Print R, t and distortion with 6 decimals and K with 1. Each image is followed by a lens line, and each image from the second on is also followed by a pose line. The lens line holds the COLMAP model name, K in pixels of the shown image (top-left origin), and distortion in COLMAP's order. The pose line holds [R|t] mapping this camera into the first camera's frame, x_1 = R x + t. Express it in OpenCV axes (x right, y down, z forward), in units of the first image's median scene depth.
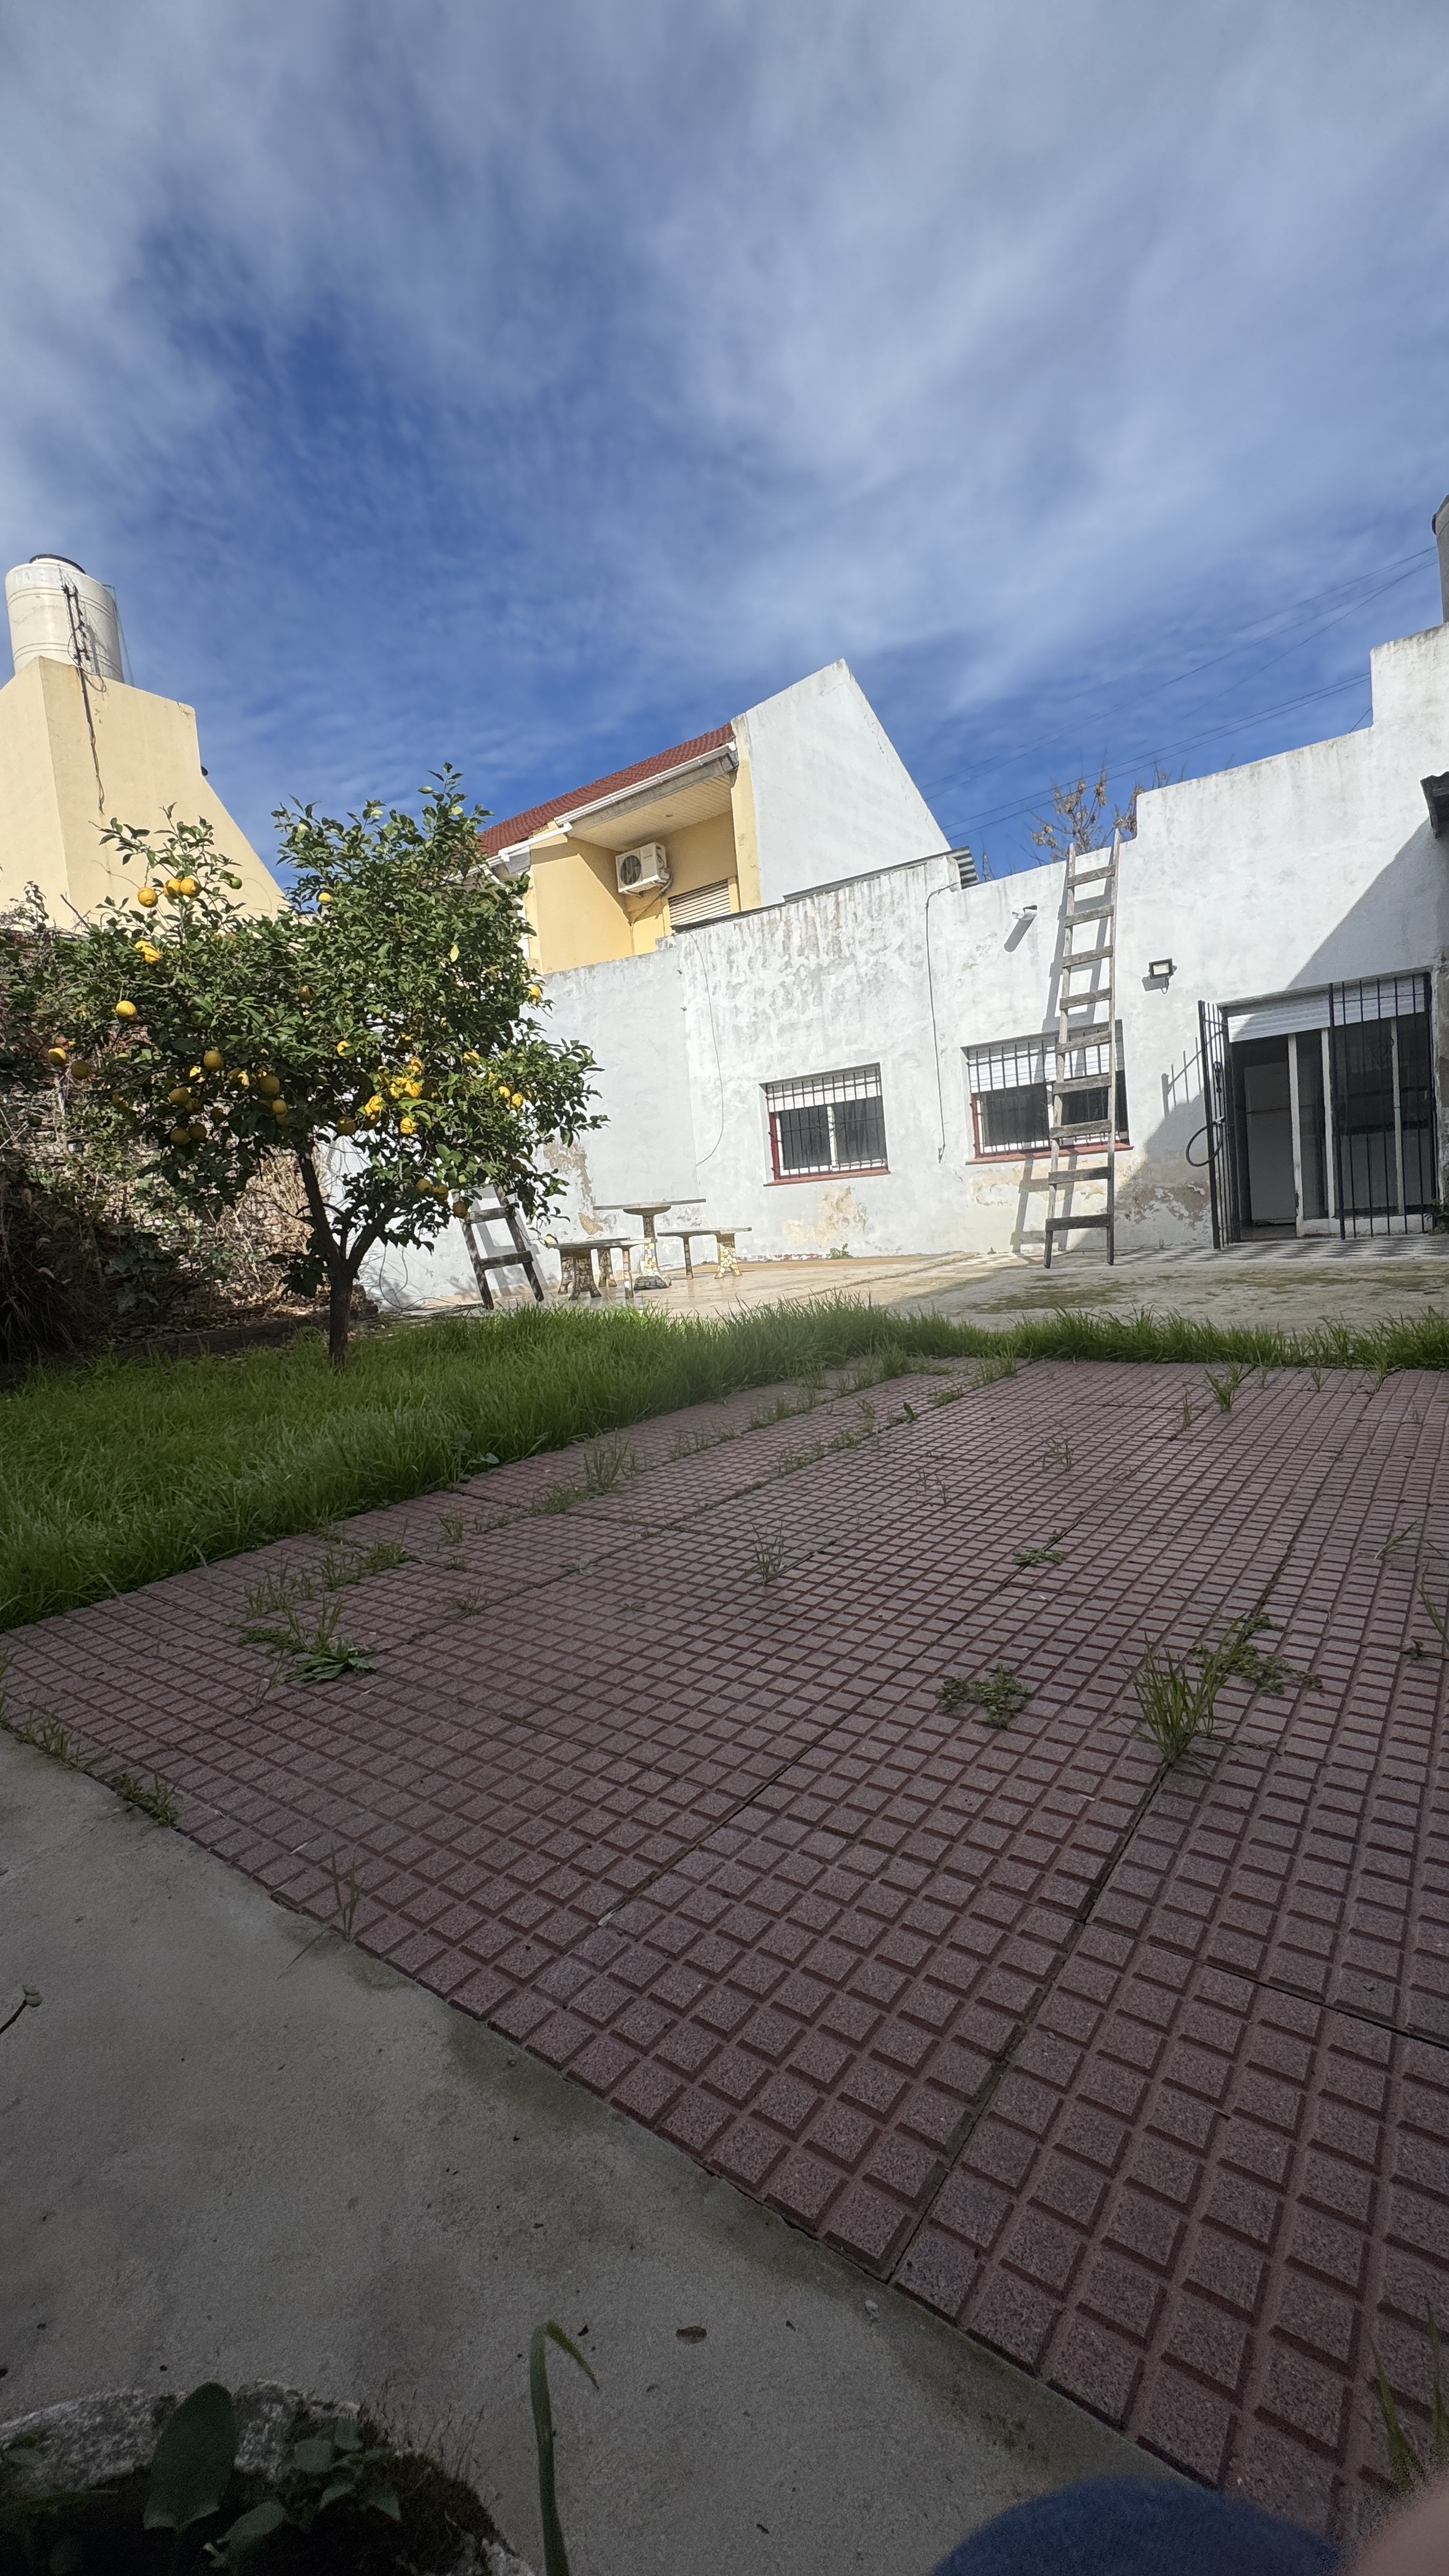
lens RADIAL K [[1024.8, 0, 712.5], [0, 1024.8, 1298.2], [0, 0, 1]] dist [-0.004129, 0.000551]
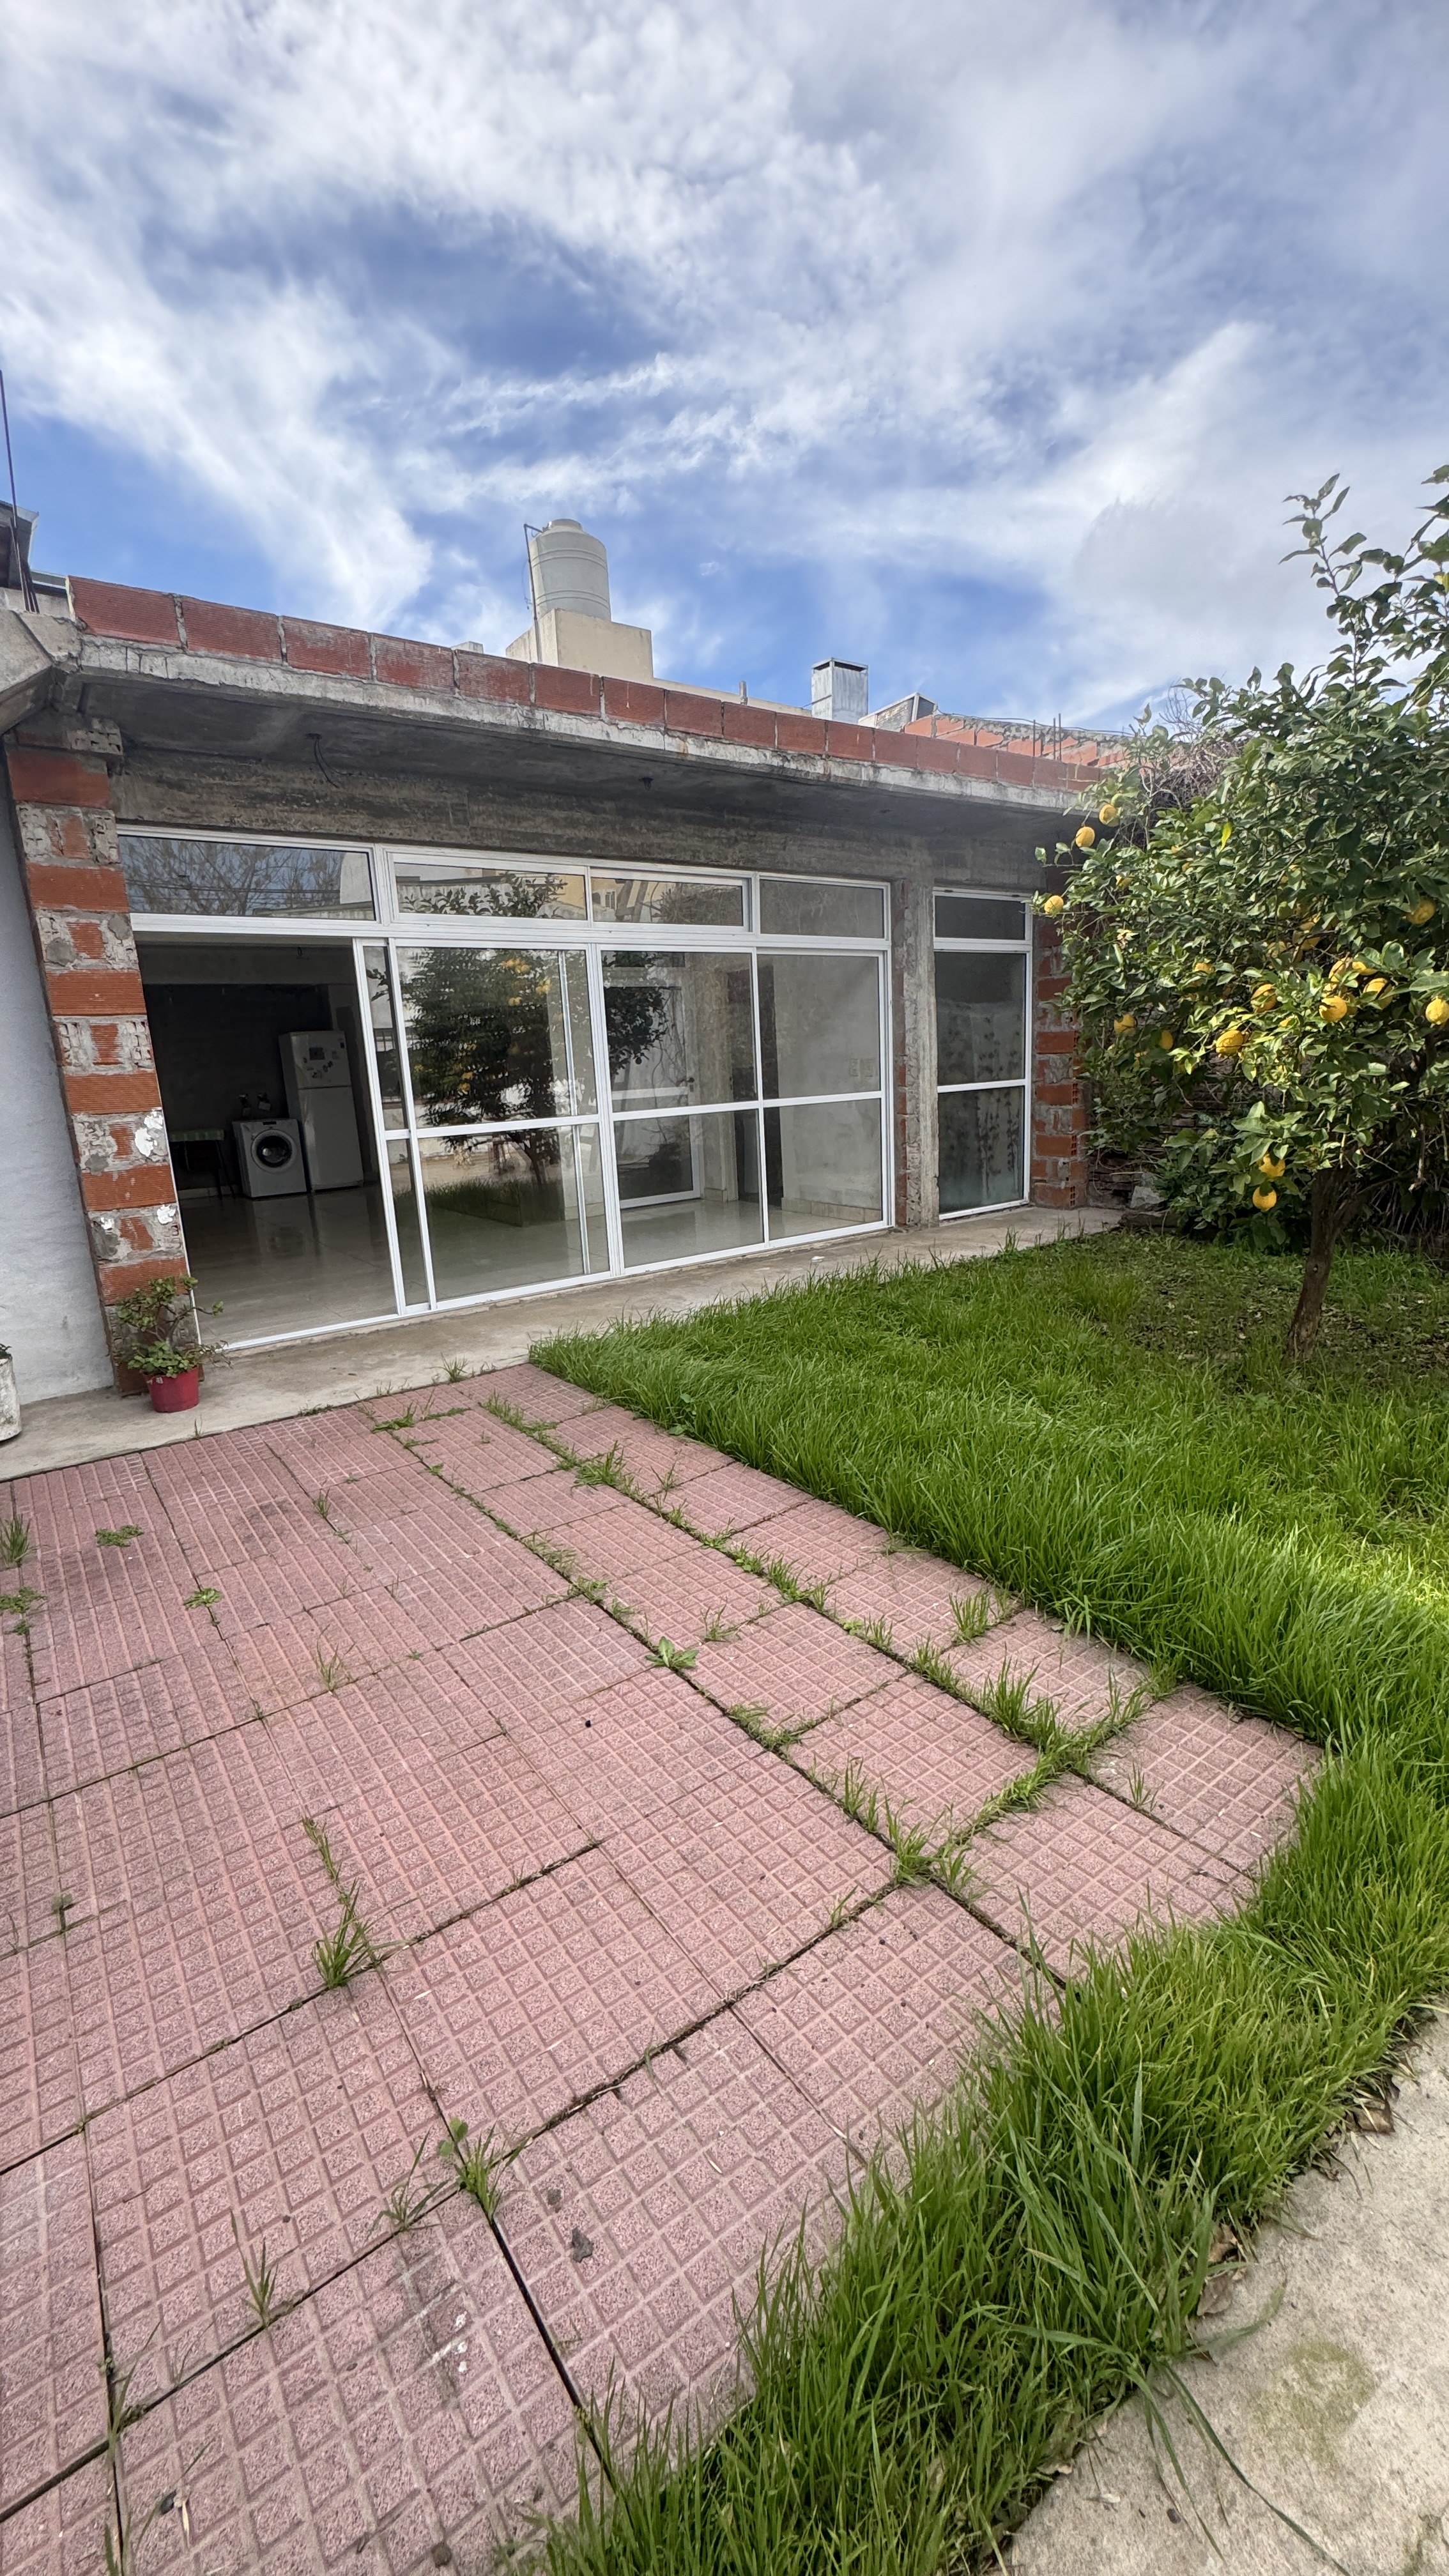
lens RADIAL K [[1024.8, 0, 723.4], [0, 1024.8, 1286.1], [0, 0, 1]] dist [-0.004129, 0.000551]
pose [[-0.273228, 0.305016, -0.912311, 0.235578], [-0.014689, 0.946965, 0.321001, -0.113799], [0.961837, 0.101108, -0.254257, 0.367679]]
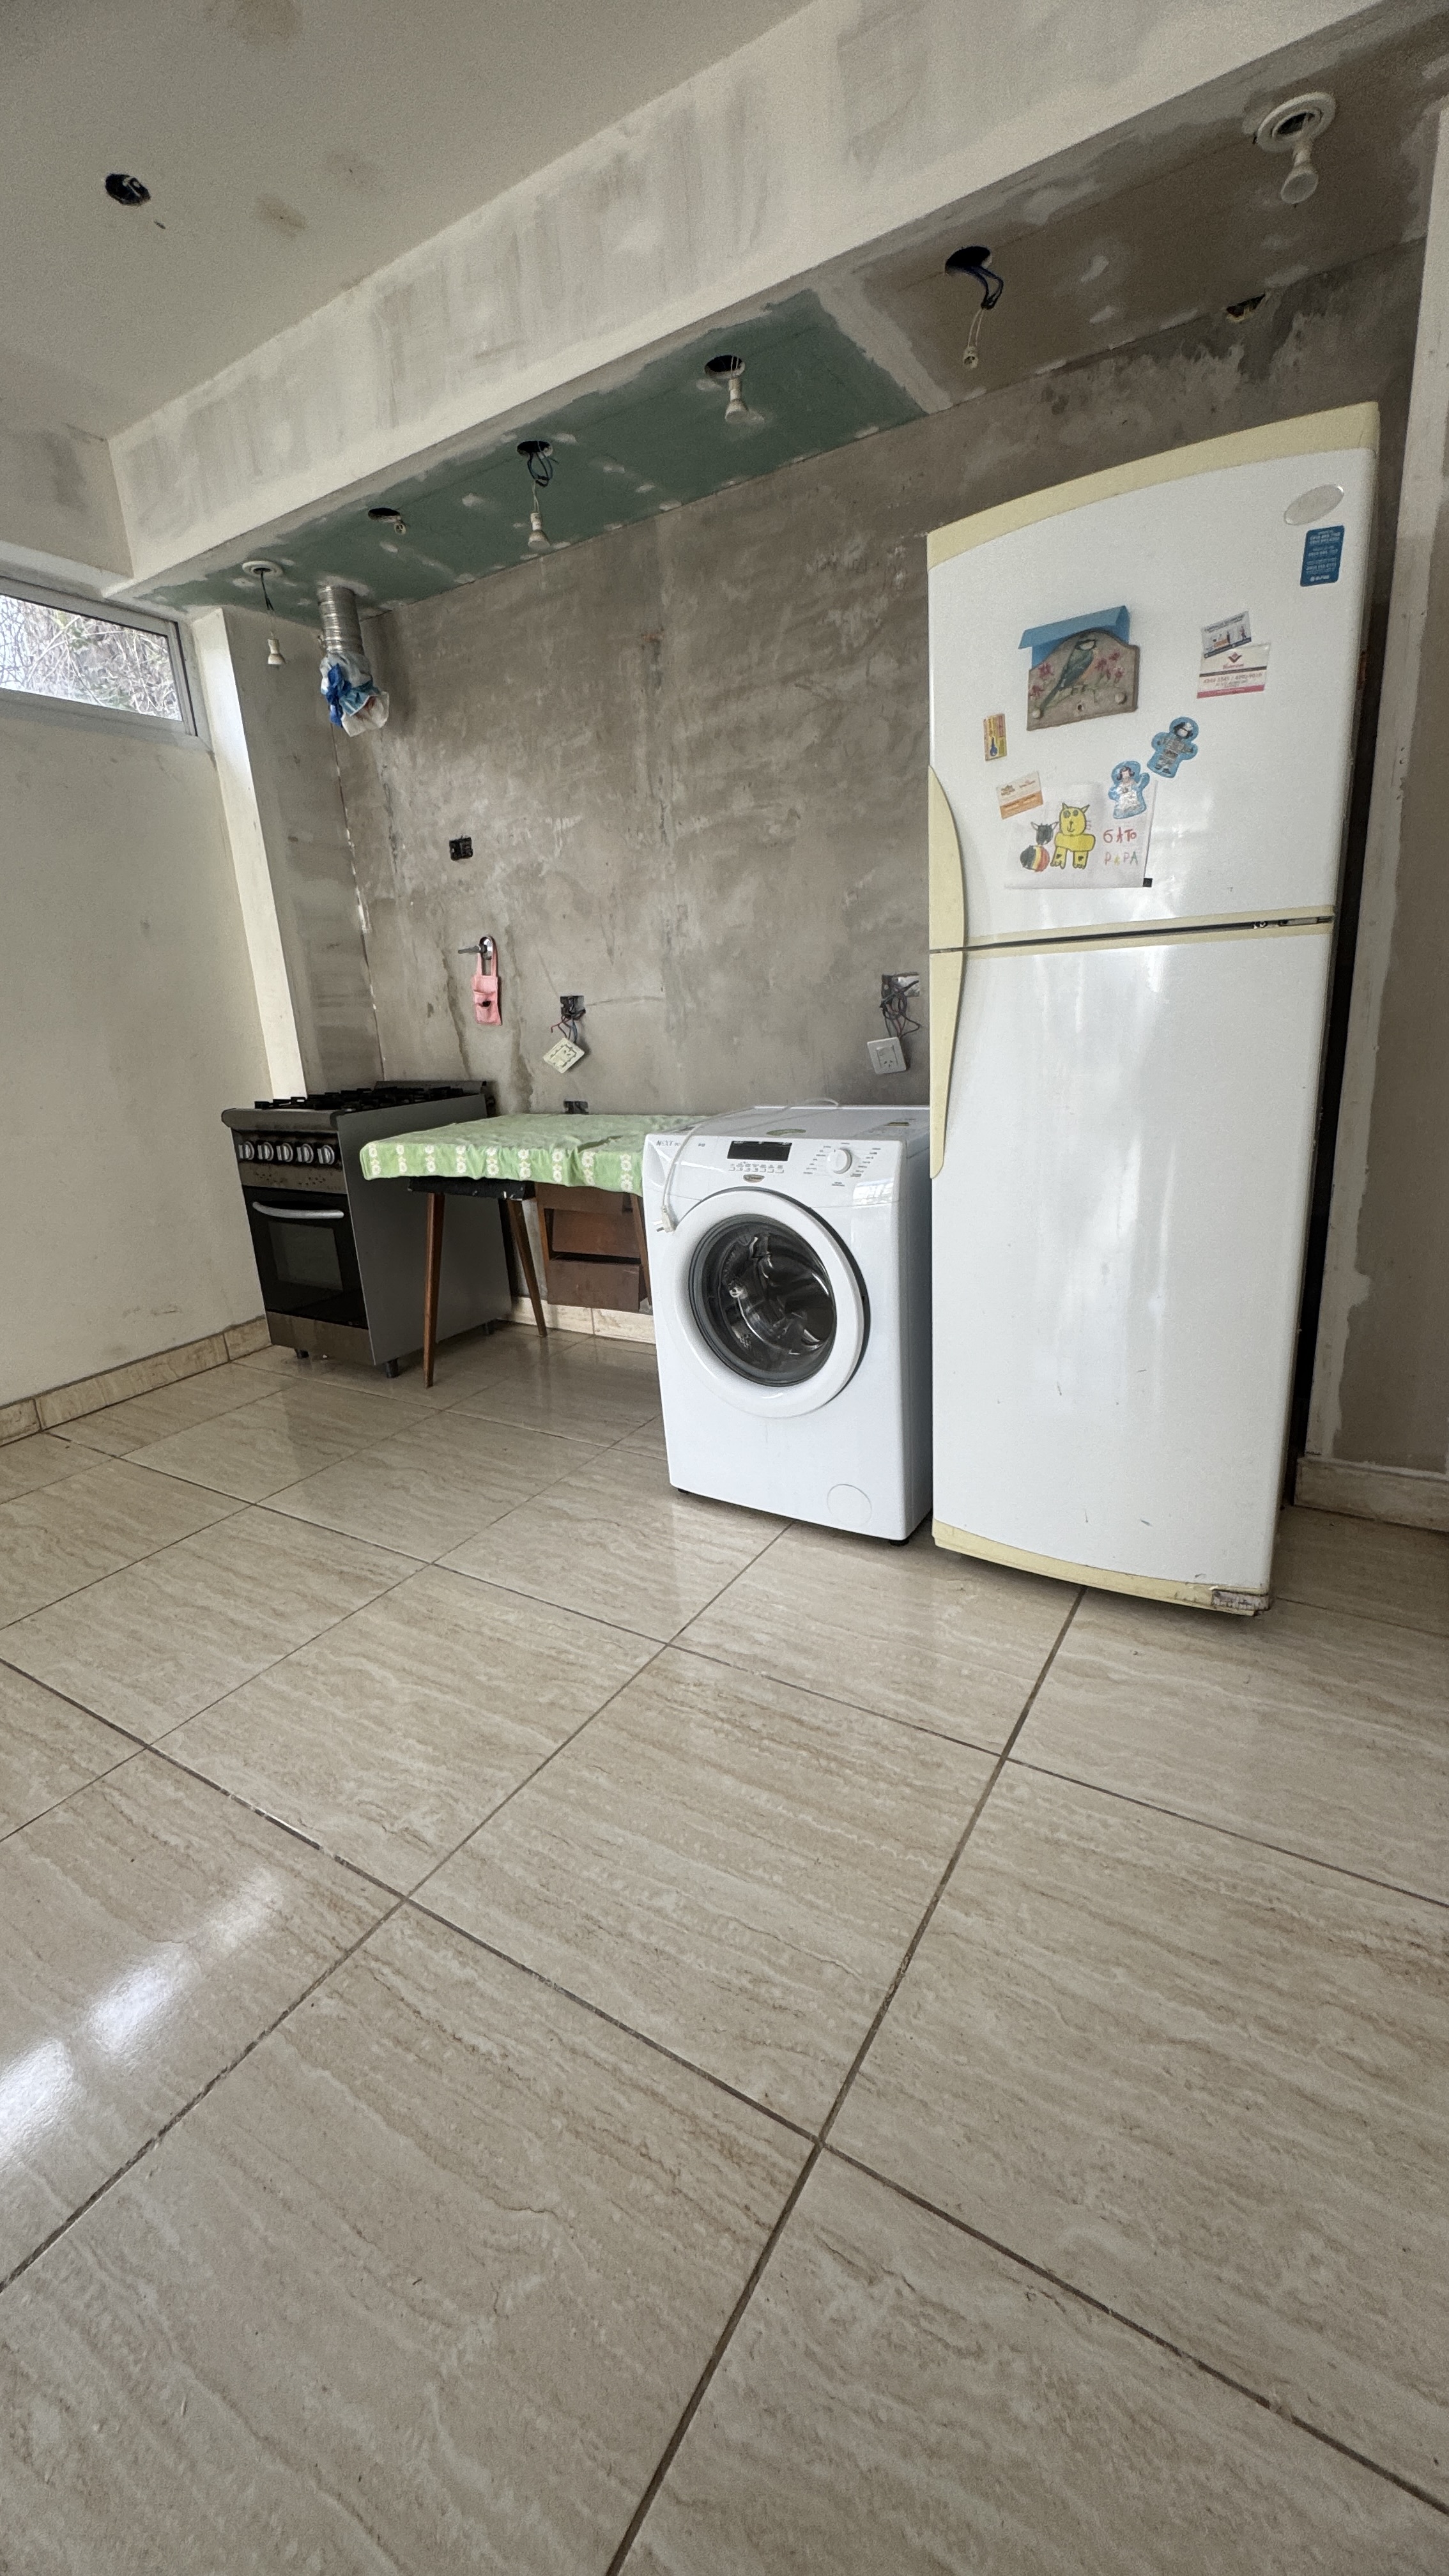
lens RADIAL K [[1024.8, 0, 747.0], [0, 1024.8, 1283.2], [0, 0, 1]] dist [-0.004129, 0.000551]
pose [[-0.986711, 0.153189, -0.054167, -0.646388], [0.124169, 0.925923, 0.356718, 0.030556], [0.104800, 0.345252, -0.932640, -0.191358]]
